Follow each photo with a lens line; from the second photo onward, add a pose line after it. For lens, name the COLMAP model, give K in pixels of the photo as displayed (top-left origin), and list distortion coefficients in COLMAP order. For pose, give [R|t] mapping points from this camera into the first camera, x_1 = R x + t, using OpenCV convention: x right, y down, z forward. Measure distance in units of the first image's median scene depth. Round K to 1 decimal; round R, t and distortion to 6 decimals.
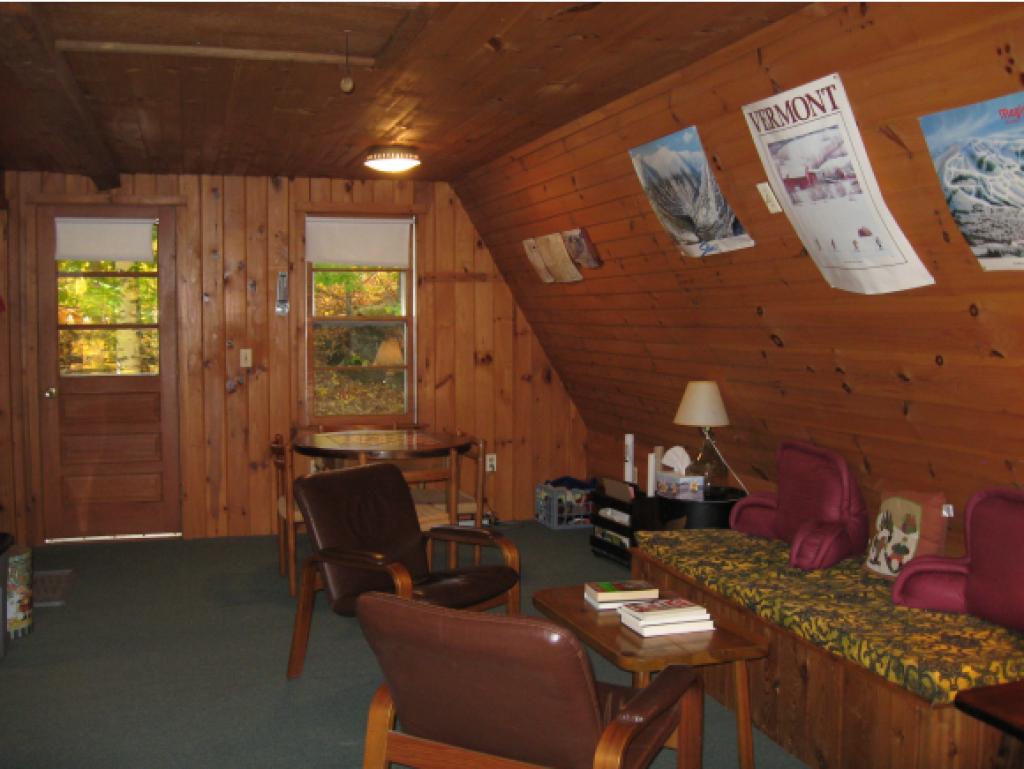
lens RADIAL K [[1091.5, 0, 505.2], [0, 1091.5, 382.3], [0, 0, 1]] dist [-0.106570, -0.021678]
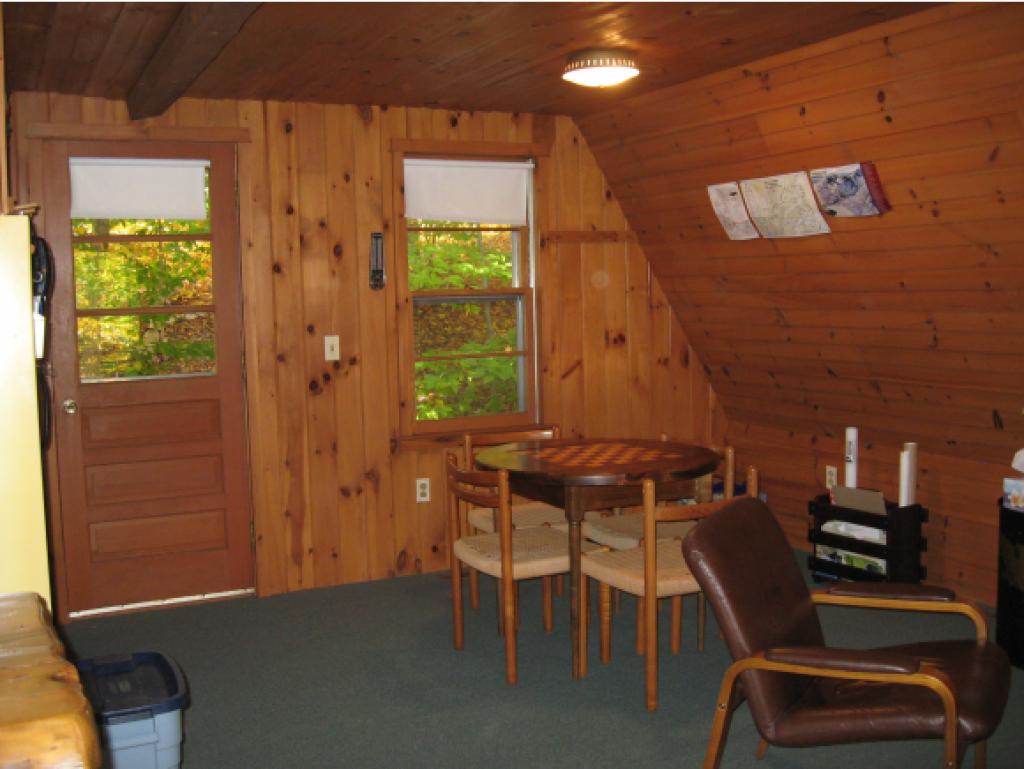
lens RADIAL K [[1091.5, 0, 505.2], [0, 1091.5, 382.3], [0, 0, 1]] dist [-0.106570, -0.021678]
pose [[0.984703, -0.039263, 0.169762, -0.249278], [0.035911, 0.999095, 0.022773, -0.011833], [-0.170503, -0.016329, 0.985222, 0.242982]]
